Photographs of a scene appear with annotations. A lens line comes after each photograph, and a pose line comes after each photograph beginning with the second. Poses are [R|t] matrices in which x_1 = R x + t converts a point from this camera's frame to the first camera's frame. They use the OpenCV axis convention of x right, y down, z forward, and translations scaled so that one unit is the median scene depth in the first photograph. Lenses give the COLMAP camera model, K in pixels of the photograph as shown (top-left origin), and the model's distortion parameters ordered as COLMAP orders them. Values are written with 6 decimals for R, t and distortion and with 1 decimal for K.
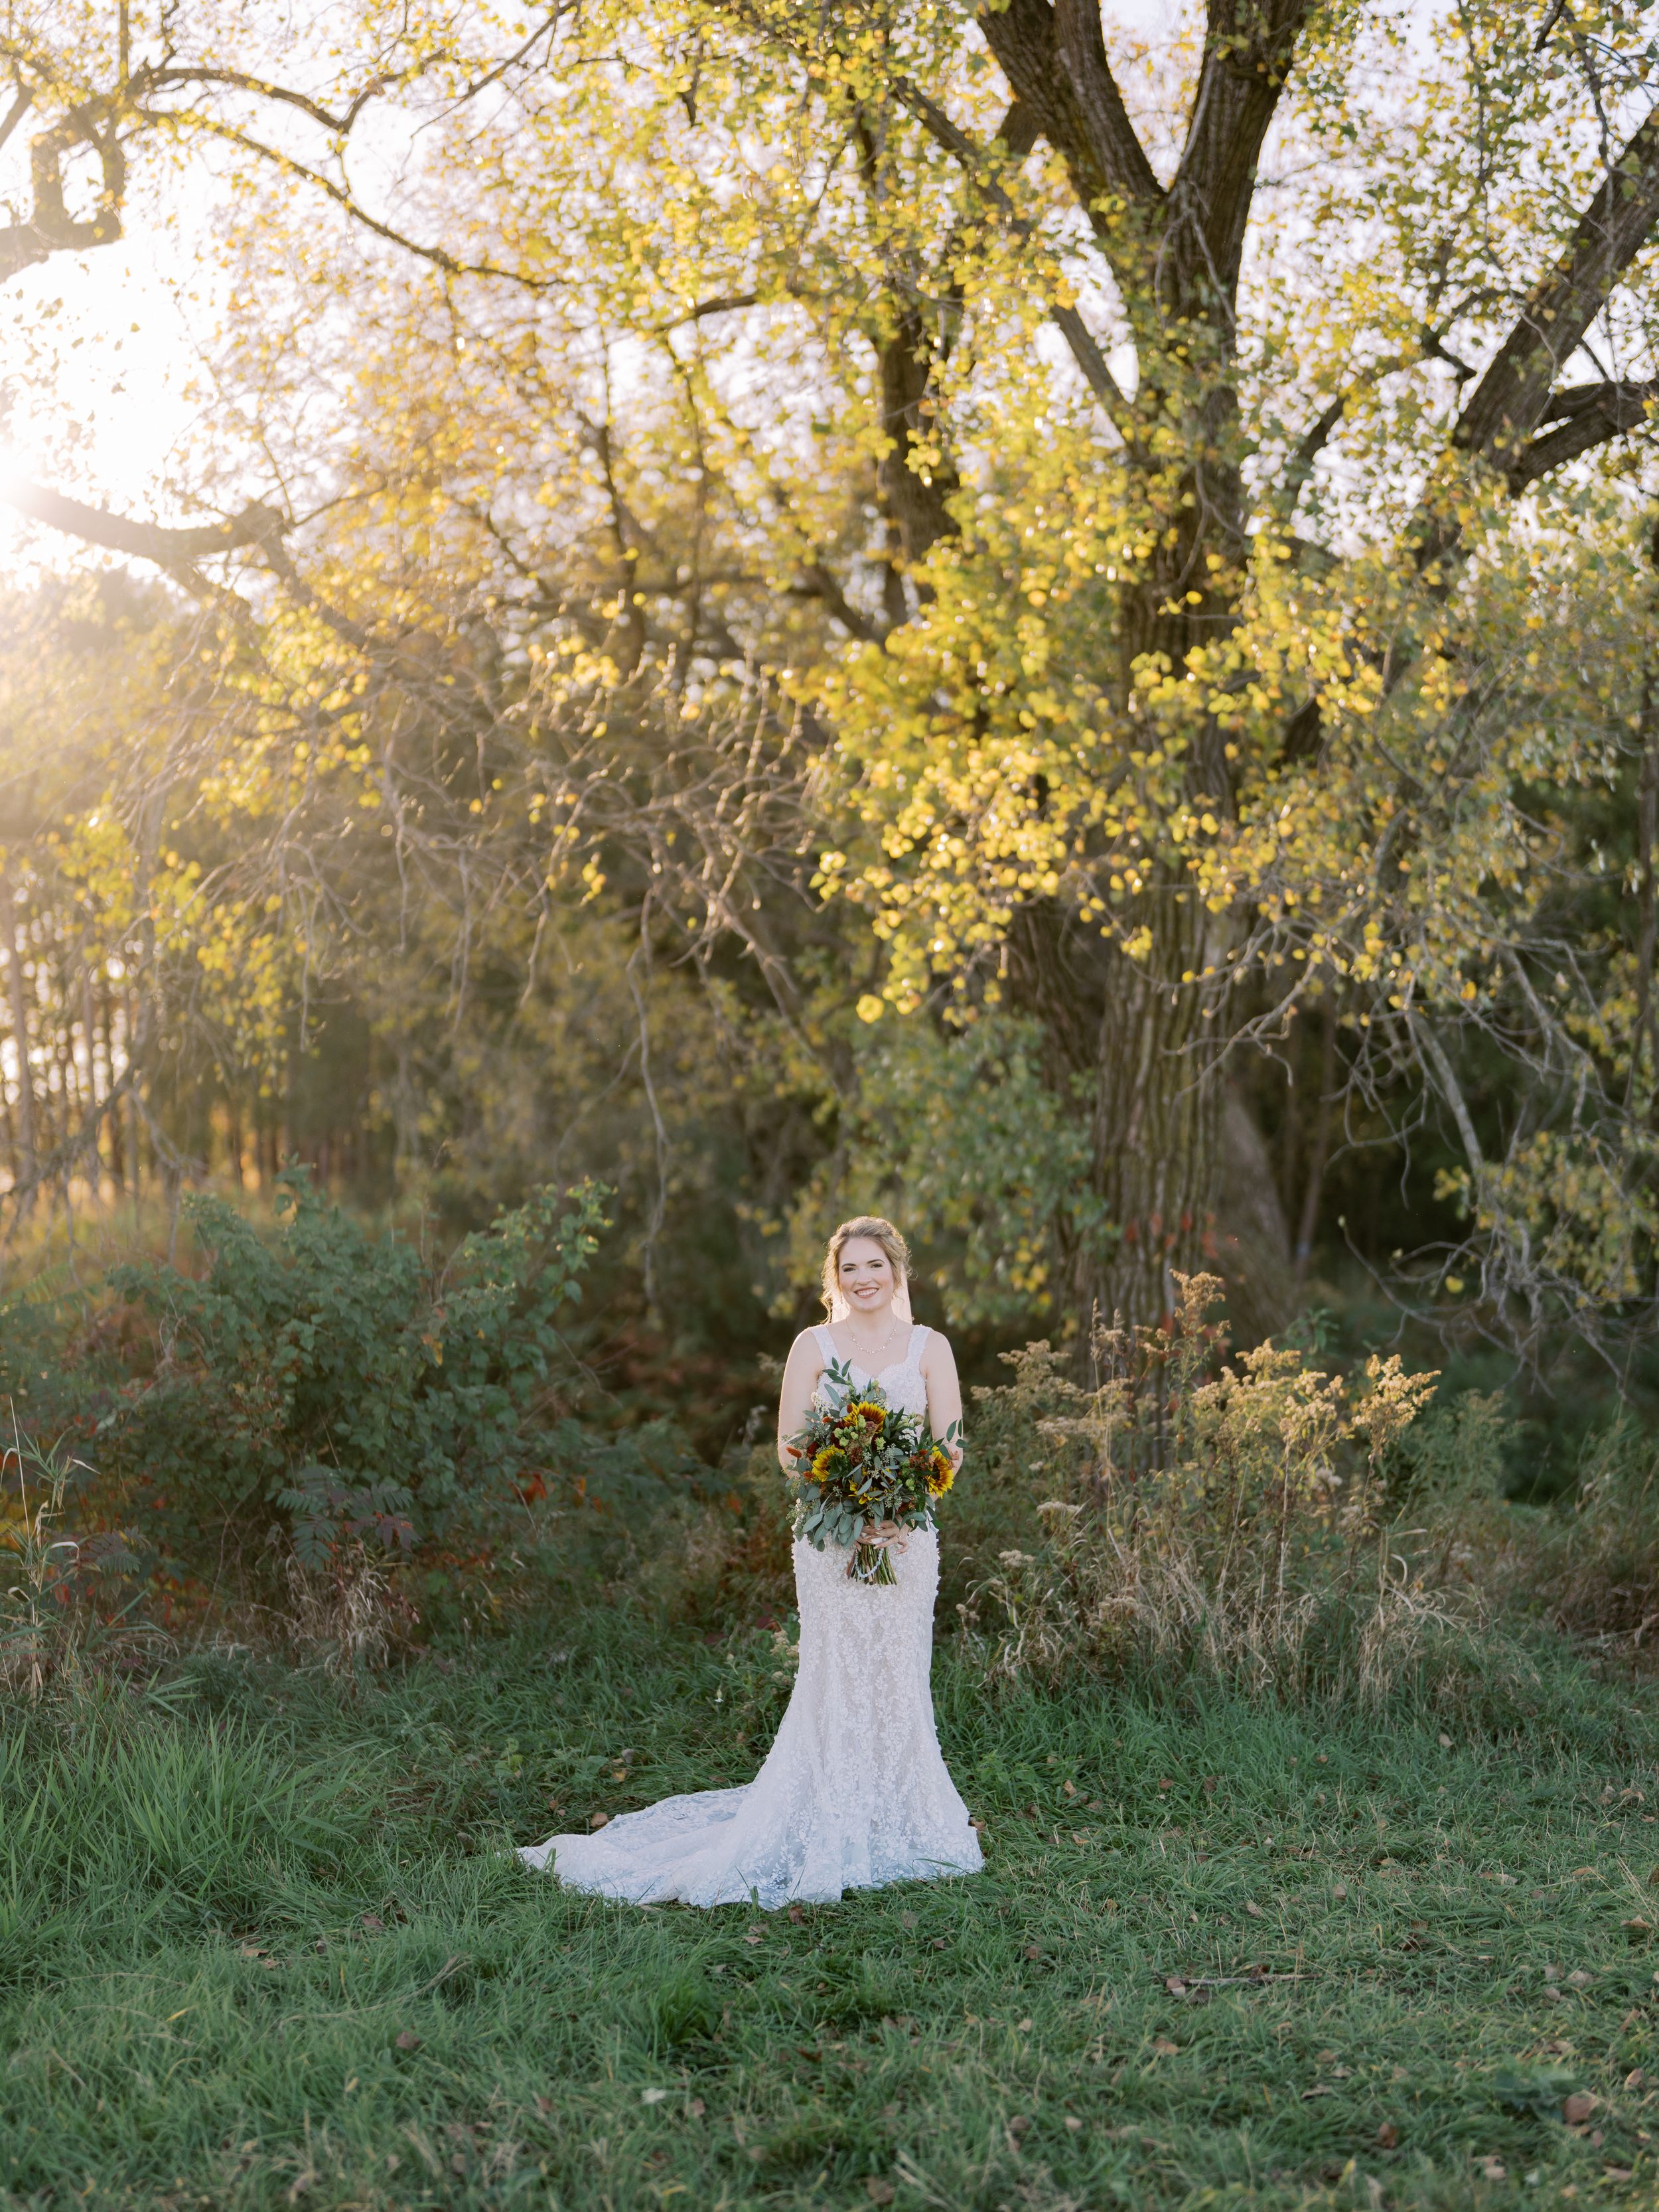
lens RADIAL K [[3481.4, 0, 828.8], [0, 3481.4, 1235.9], [0, 0, 1]] dist [0.032890, 0.242383]
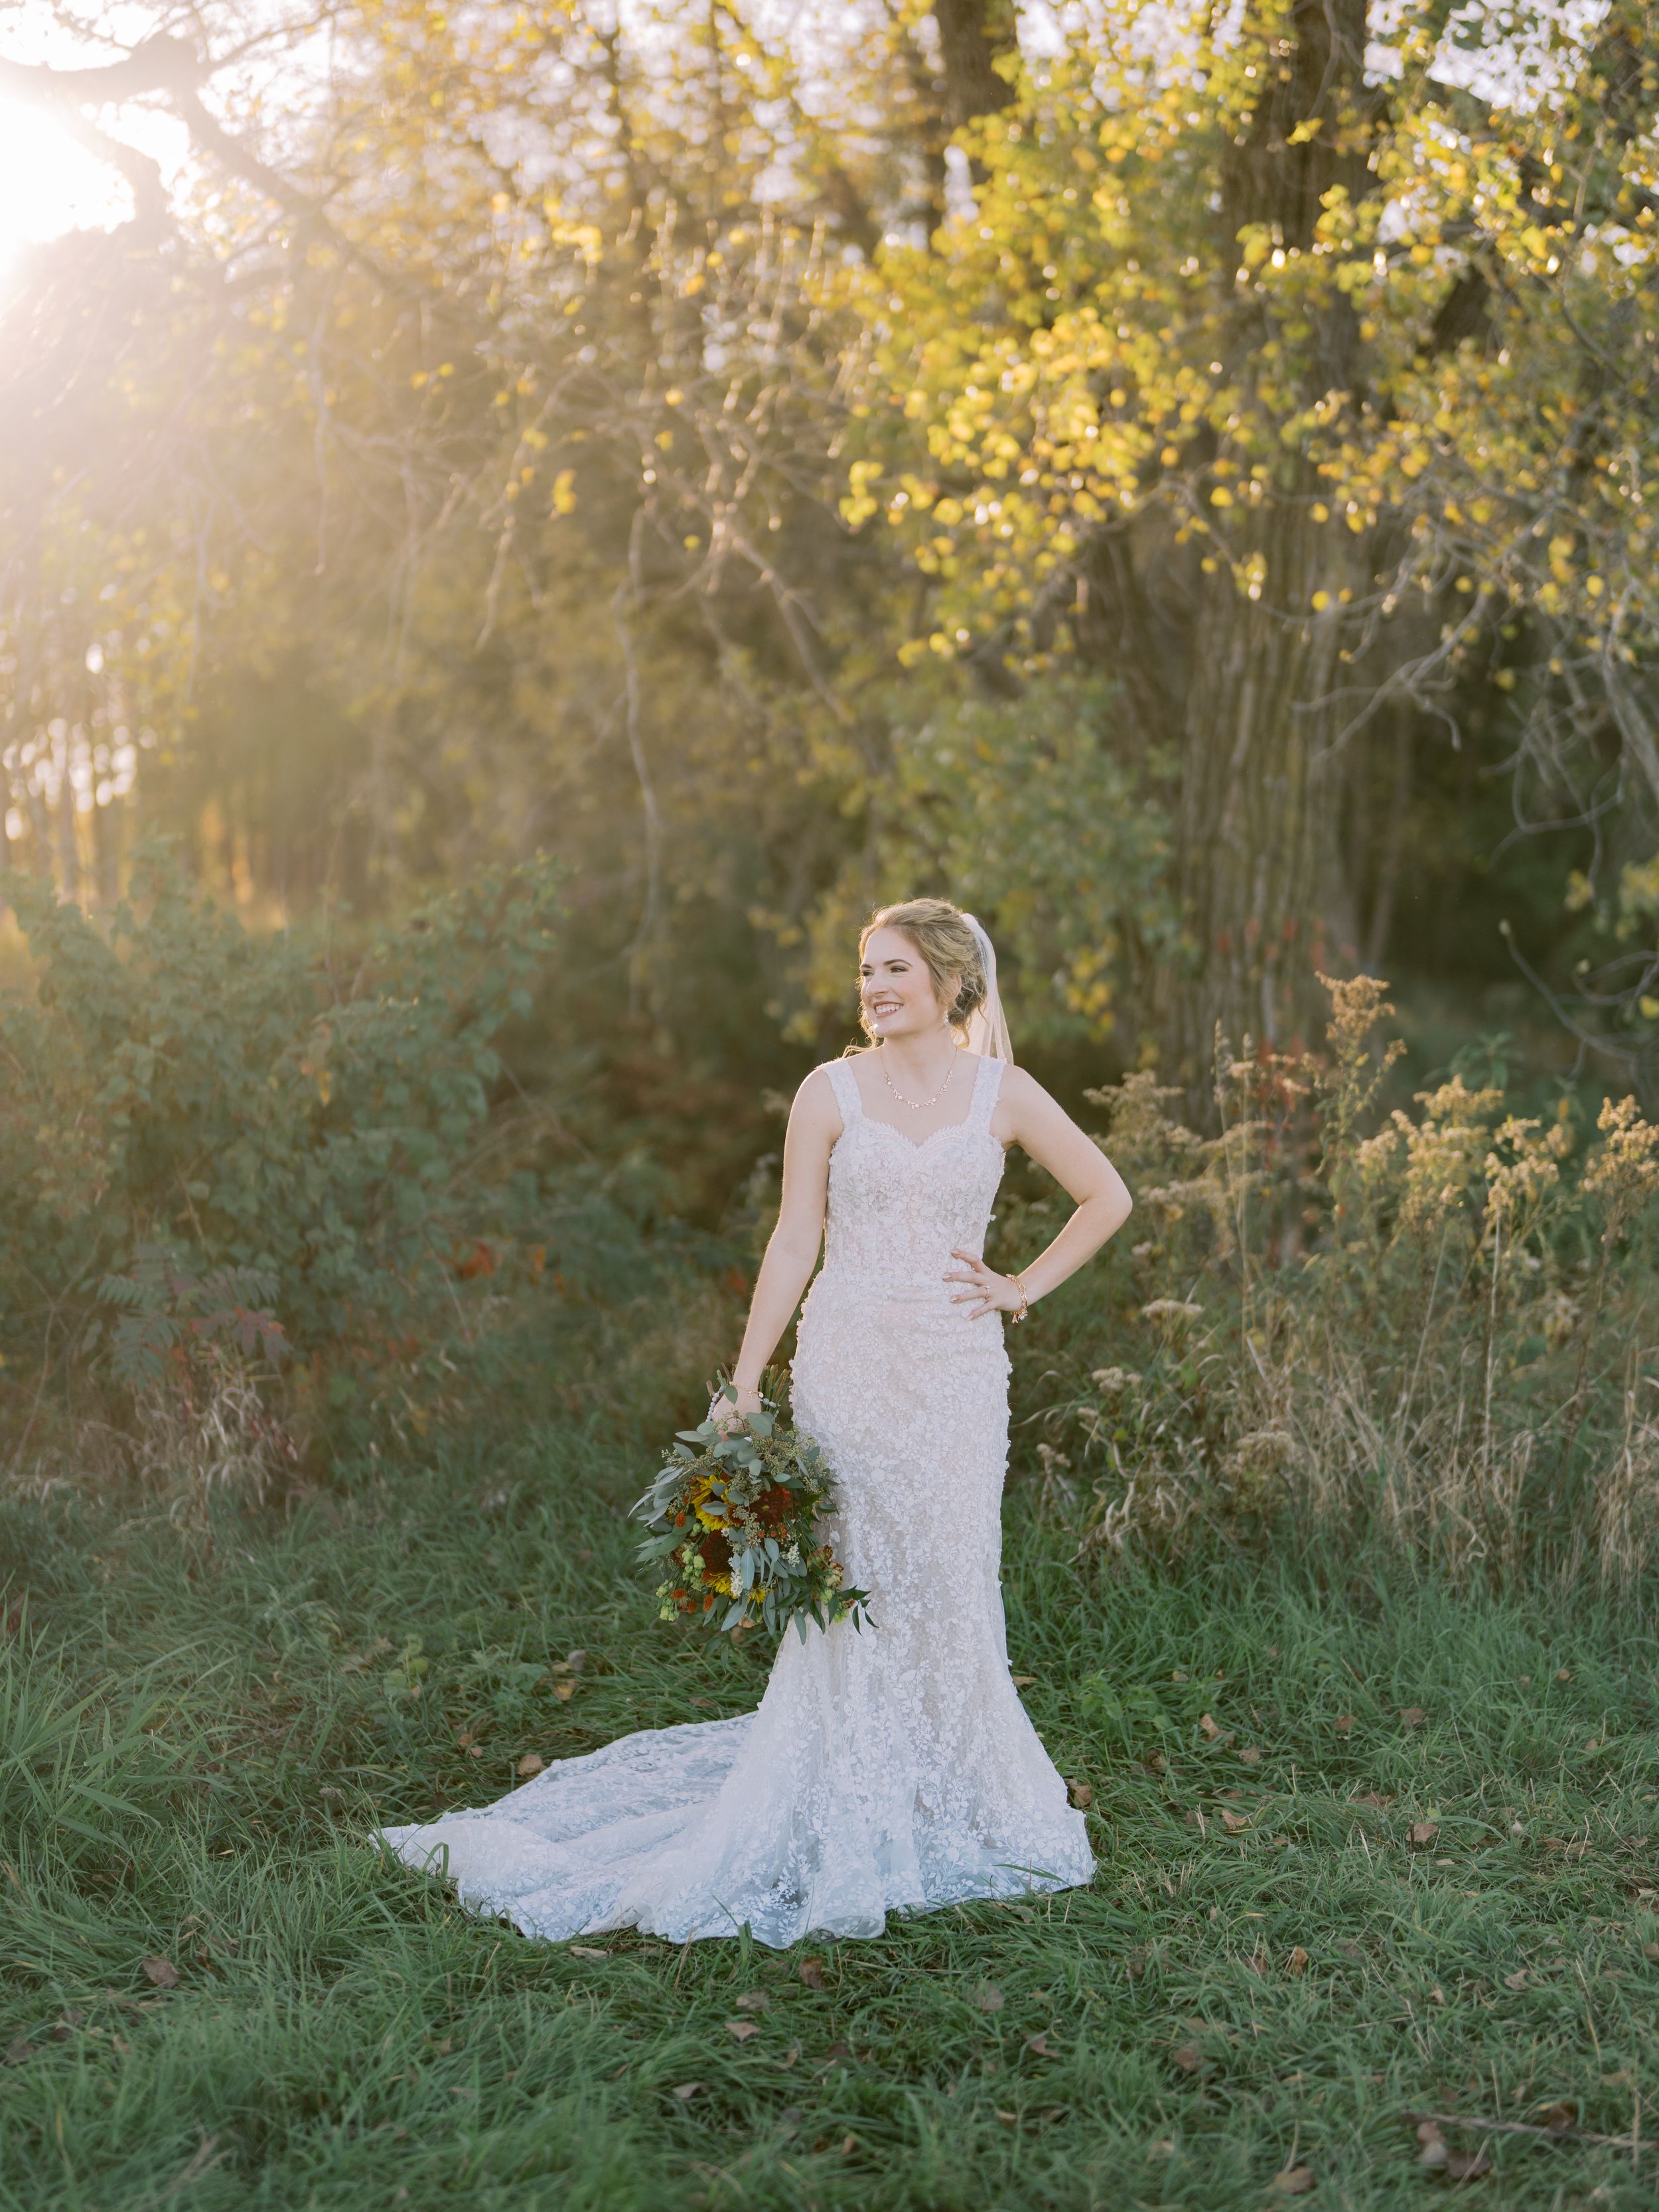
lens RADIAL K [[3482.0, 0, 828.8], [0, 3482.0, 1235.9], [0, 0, 1]] dist [0.032890, 0.242383]
pose [[0.999949, 0.007749, -0.006551, -0.002060], [-0.007204, 0.996809, 0.079495, 0.005426], [0.007146, -0.079444, 0.996814, 0.247962]]
